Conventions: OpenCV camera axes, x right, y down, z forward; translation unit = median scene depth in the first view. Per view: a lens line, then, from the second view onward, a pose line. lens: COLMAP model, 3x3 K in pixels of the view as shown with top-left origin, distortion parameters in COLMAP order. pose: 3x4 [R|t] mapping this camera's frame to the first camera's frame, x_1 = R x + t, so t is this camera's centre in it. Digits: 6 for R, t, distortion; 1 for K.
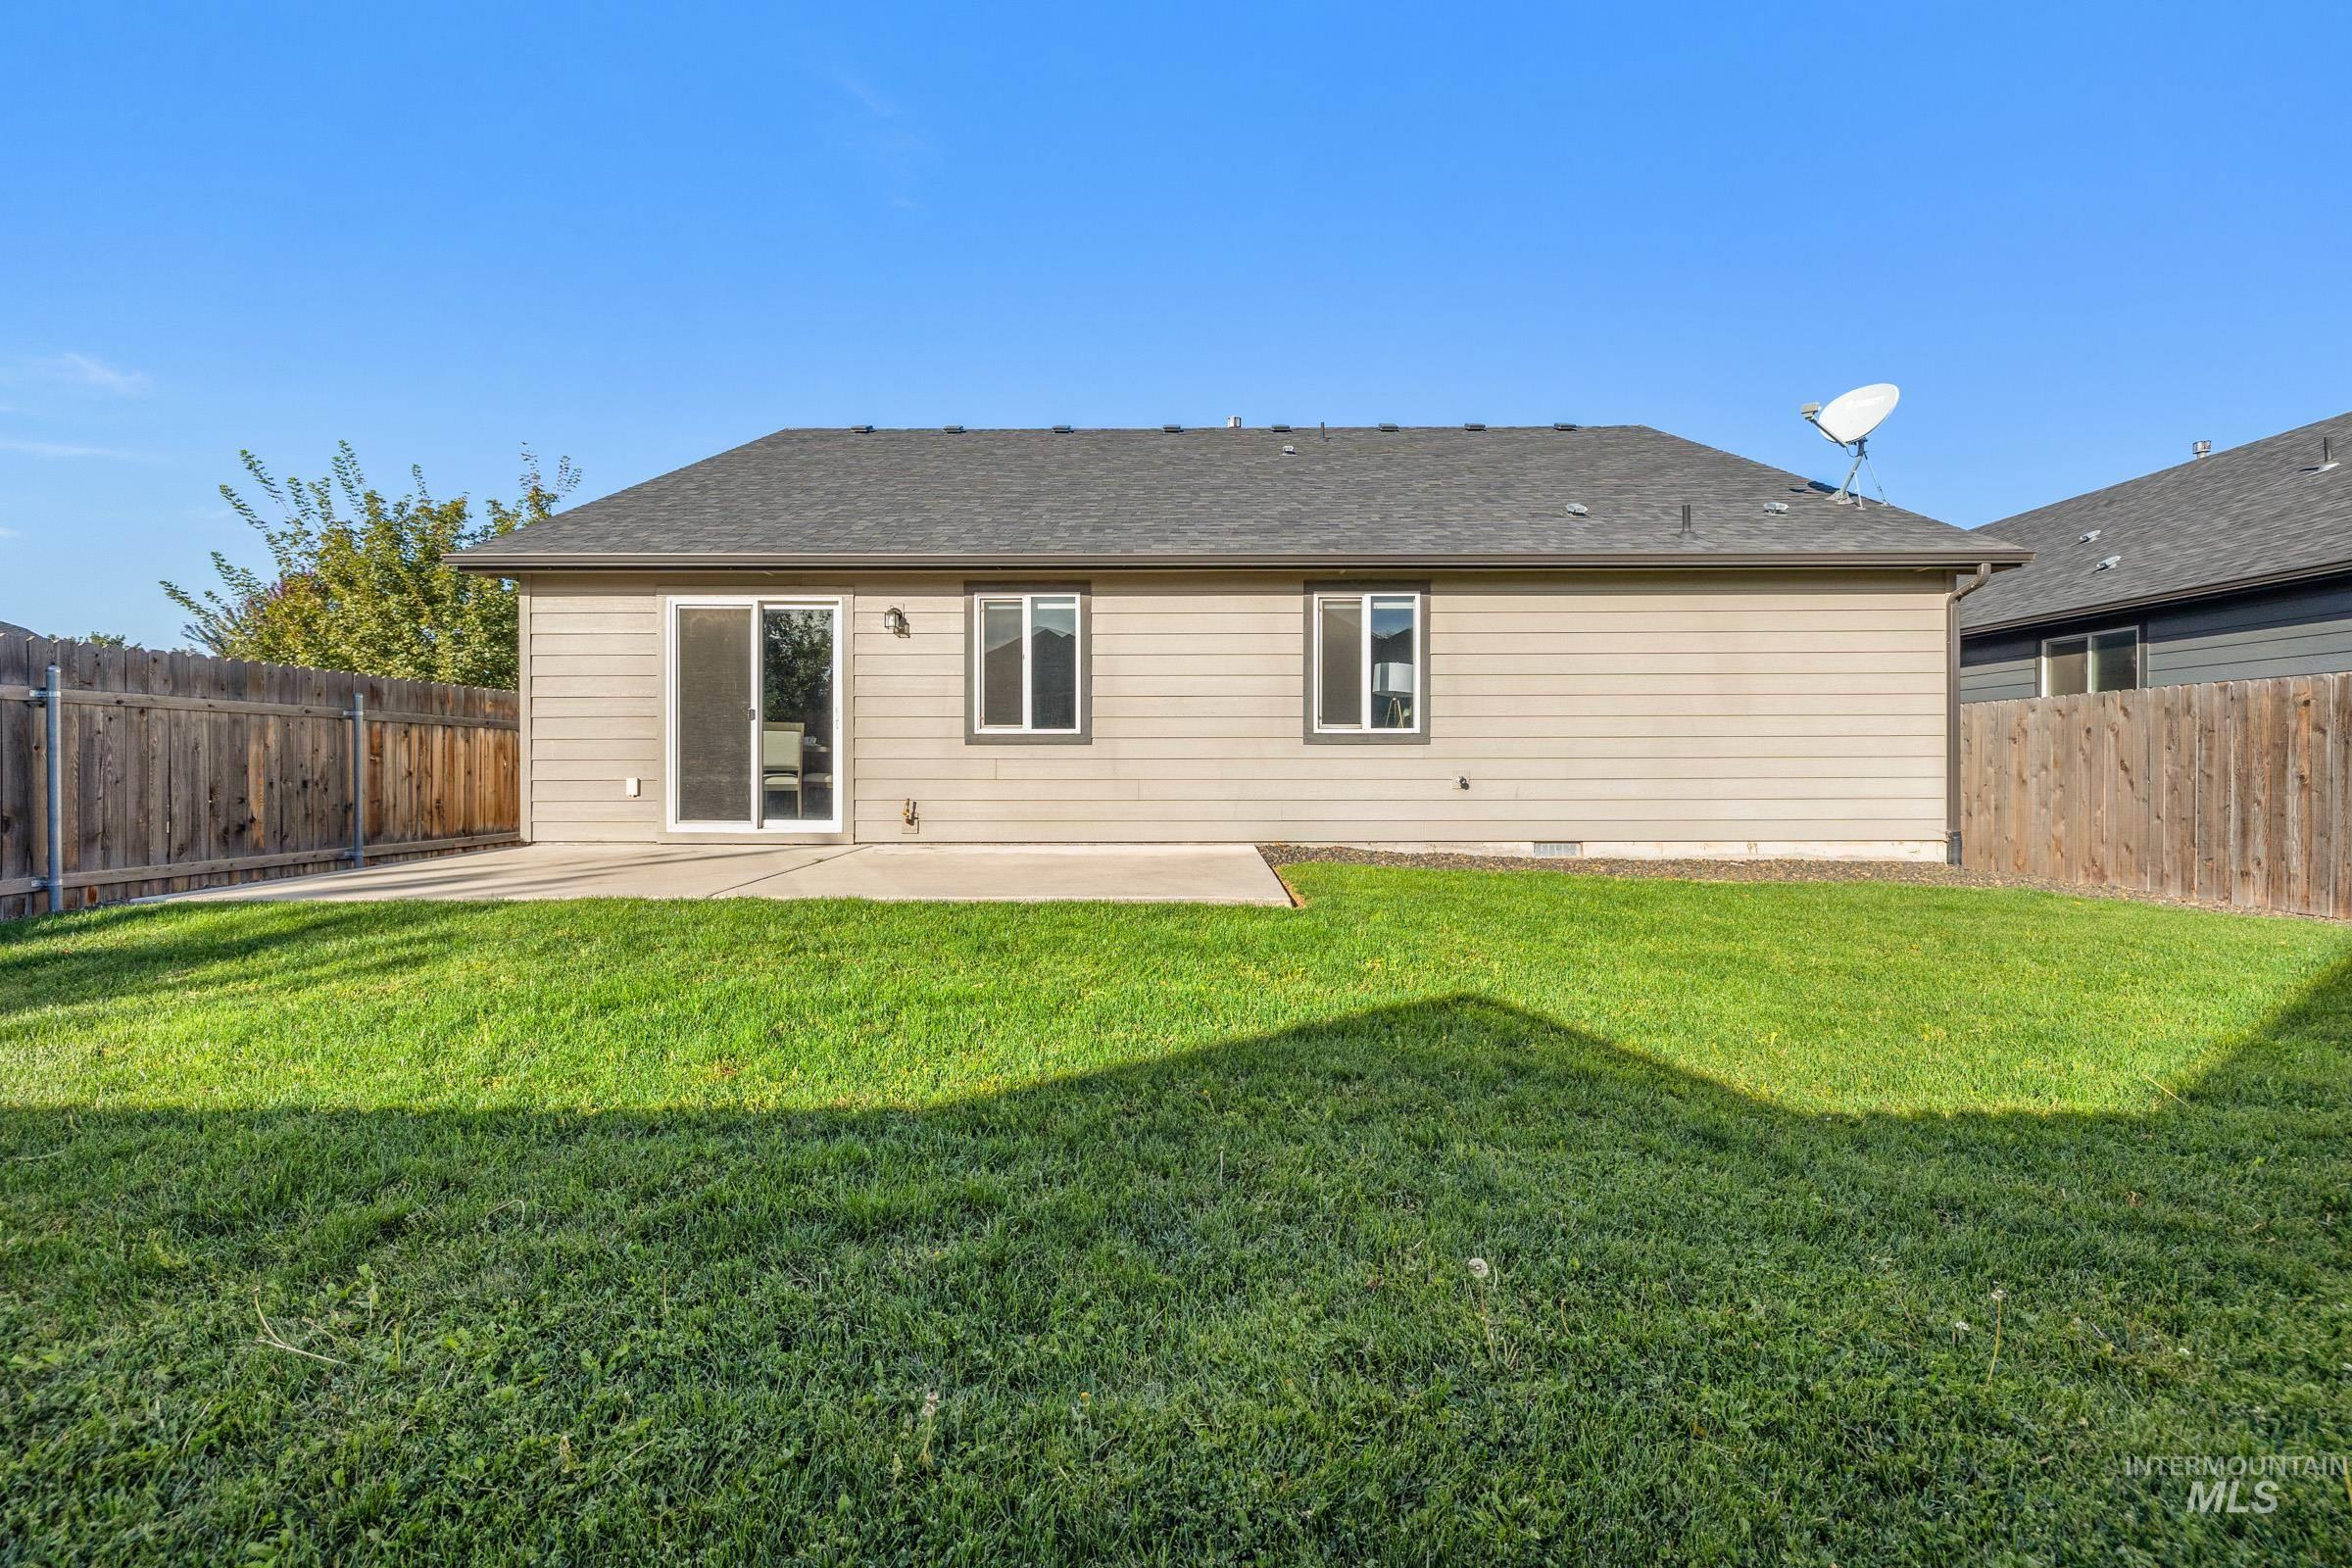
lens RADIAL K [[985.9, 0, 1178.6], [0, 985.9, 773.5], [0, 0, 1]] dist [0.000087, -0.000375]
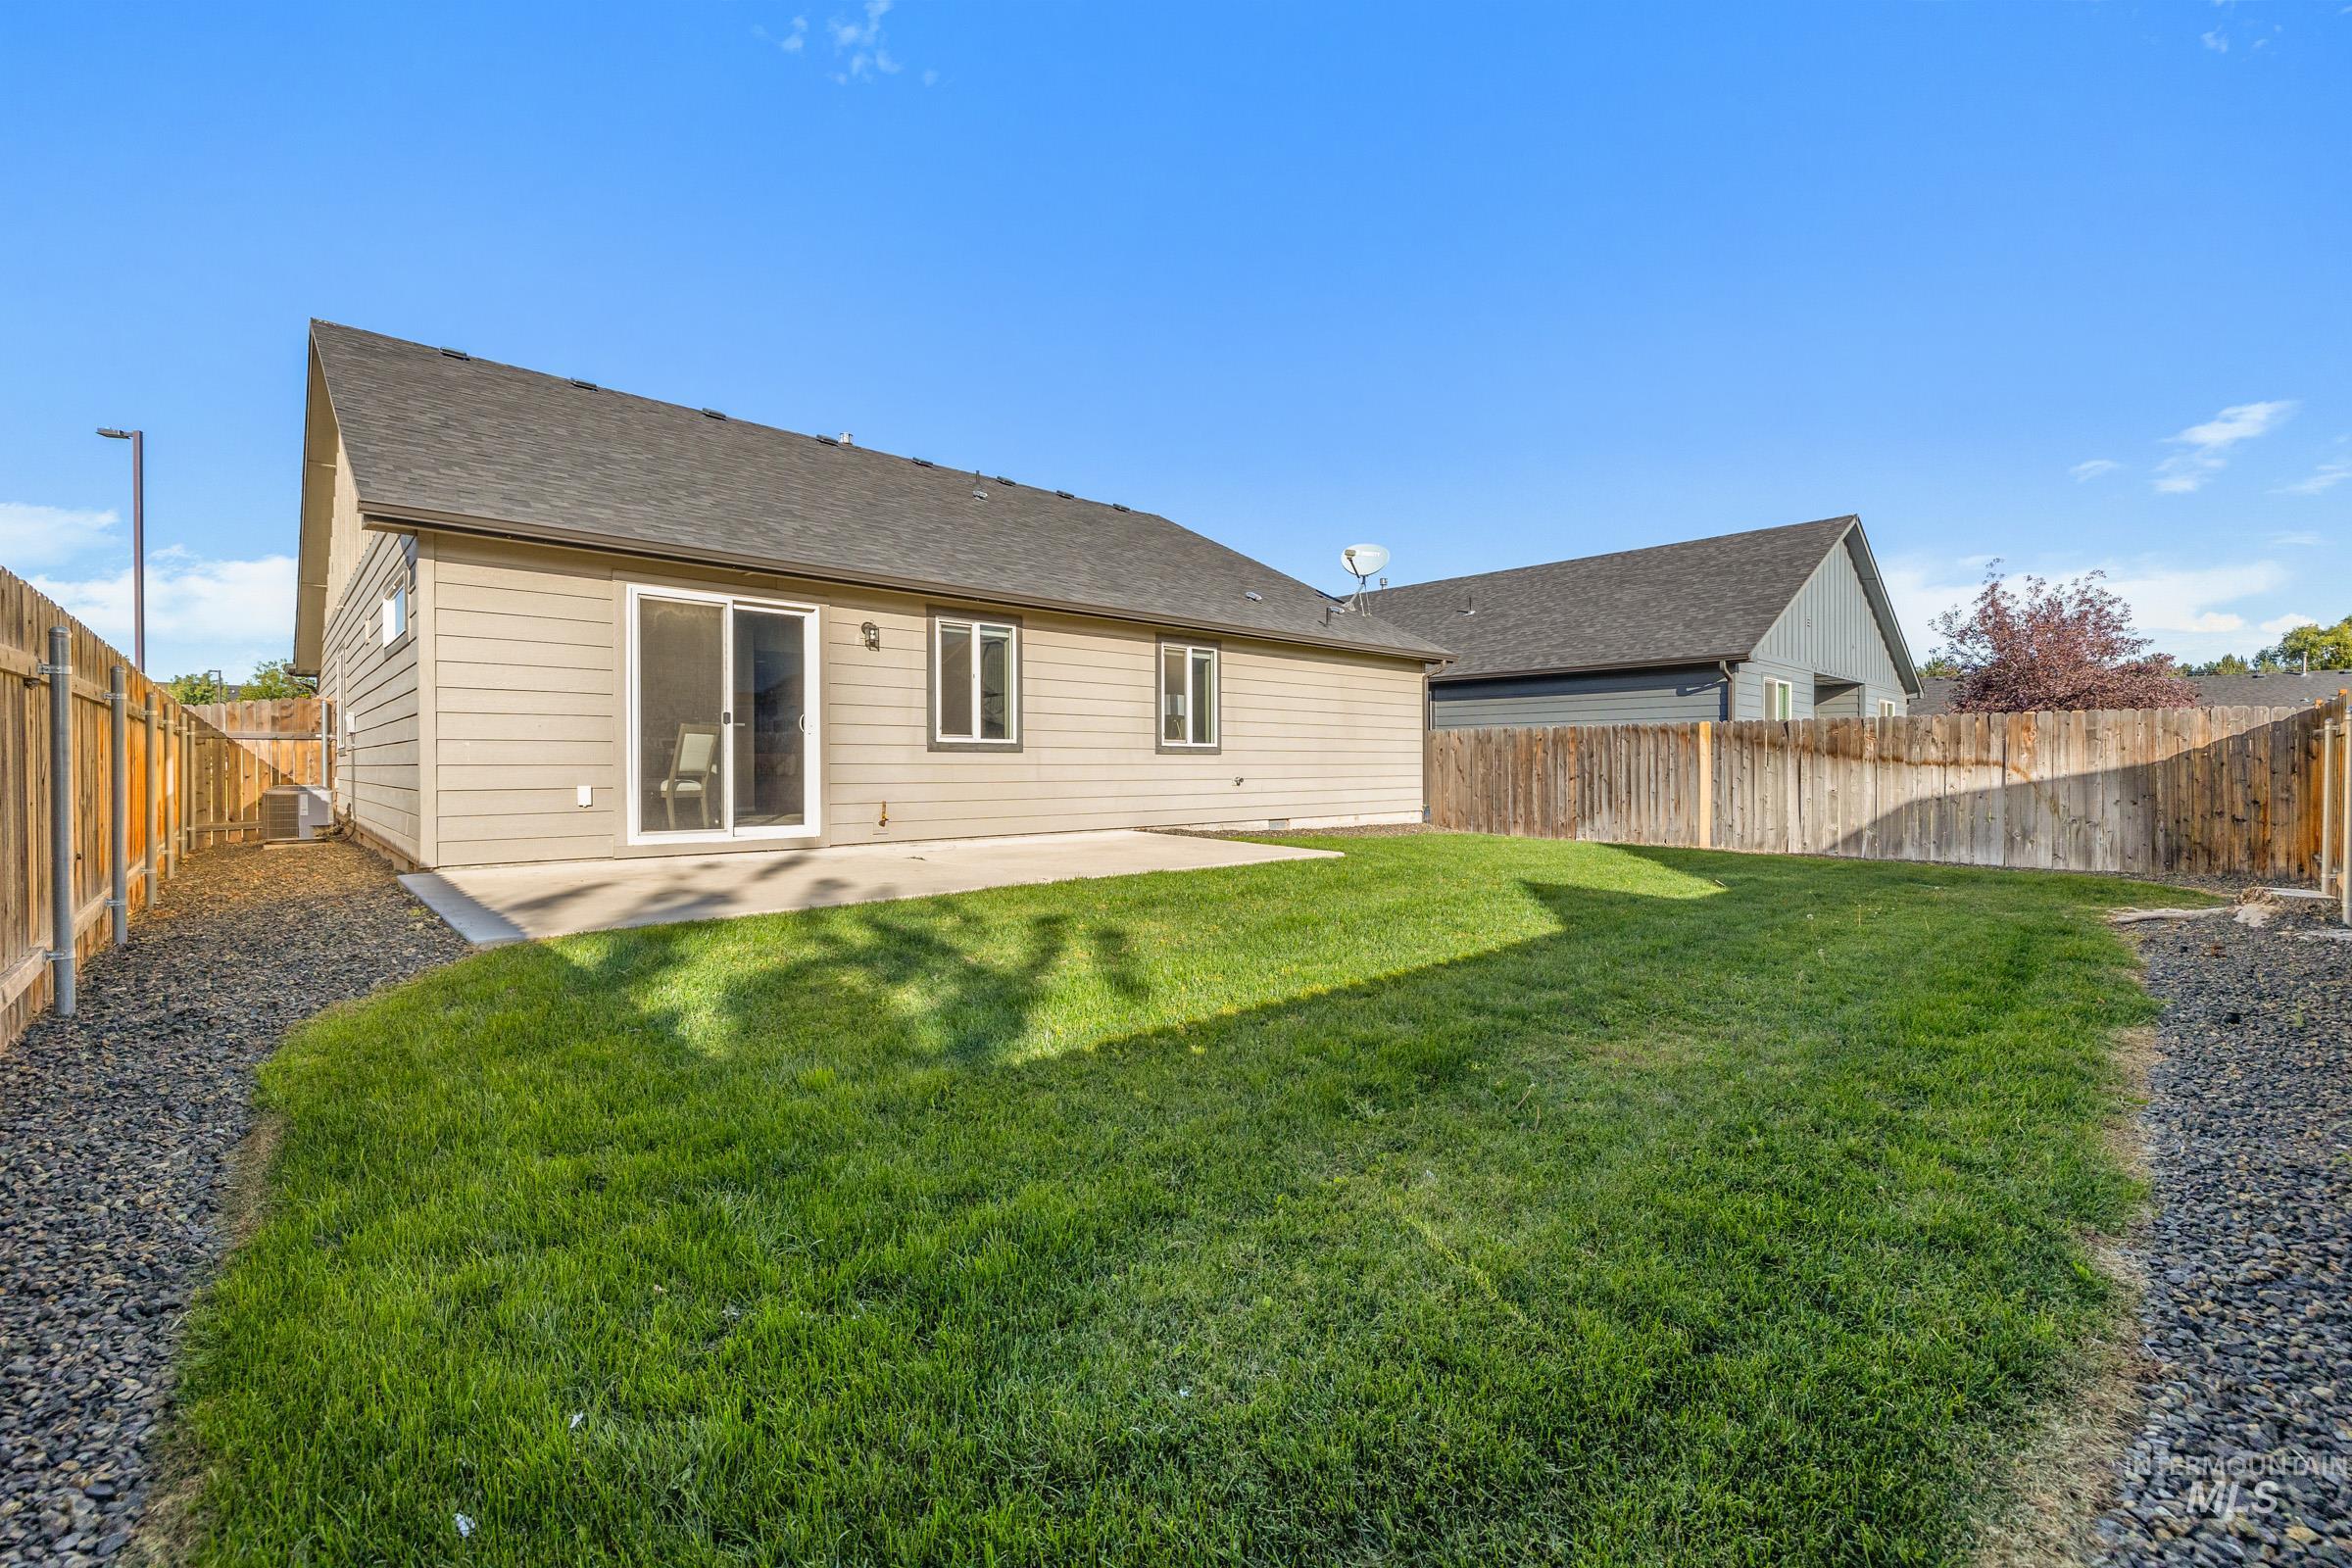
lens RADIAL K [[985.9, 0, 1178.6], [0, 985.9, 773.5], [0, 0, 1]] dist [0.000087, -0.000375]
pose [[0.723746, -0.004396, 0.690052, -0.777211], [0.008993, 0.999955, -0.003061, 0.001267], [-0.690007, 0.008421, 0.723753, 0.005001]]
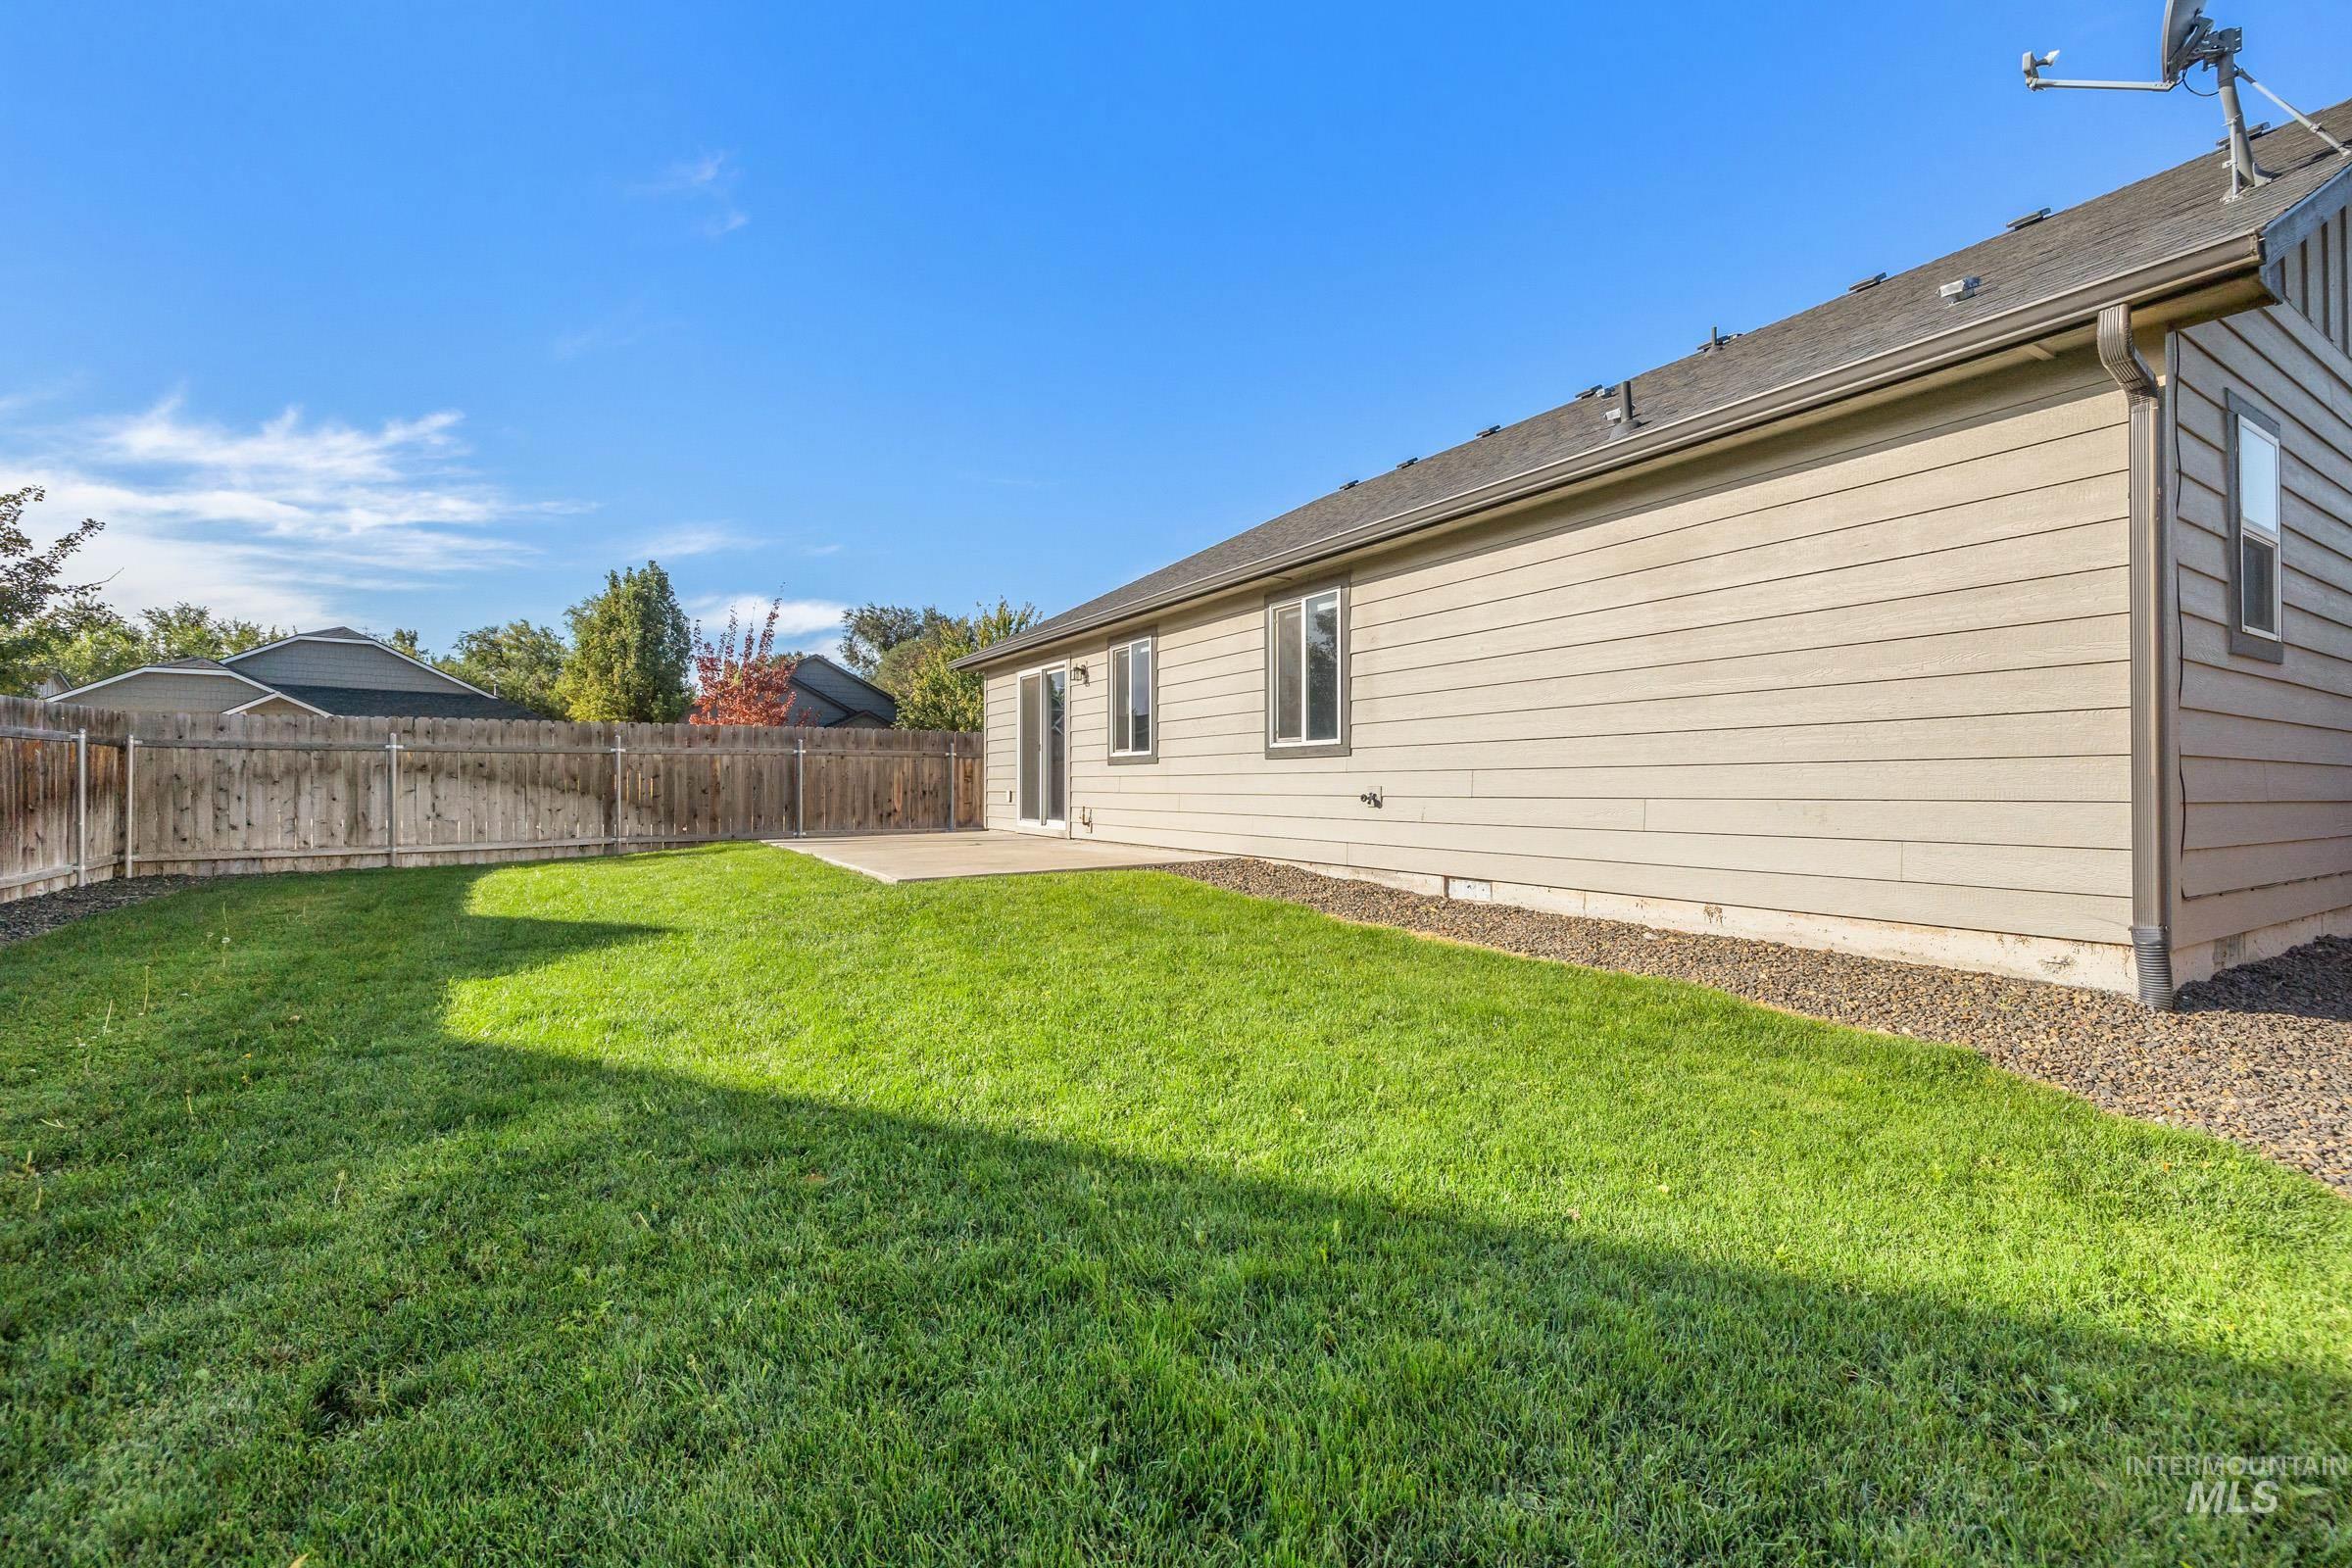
lens RADIAL K [[985.9, 0, 1178.6], [0, 985.9, 773.5], [0, 0, 1]] dist [0.000087, -0.000375]
pose [[0.529237, -0.009974, -0.848416, 0.918617], [-0.005641, 0.999867, -0.015273, 0.000050], [0.848455, 0.012869, 0.529110, 0.402130]]
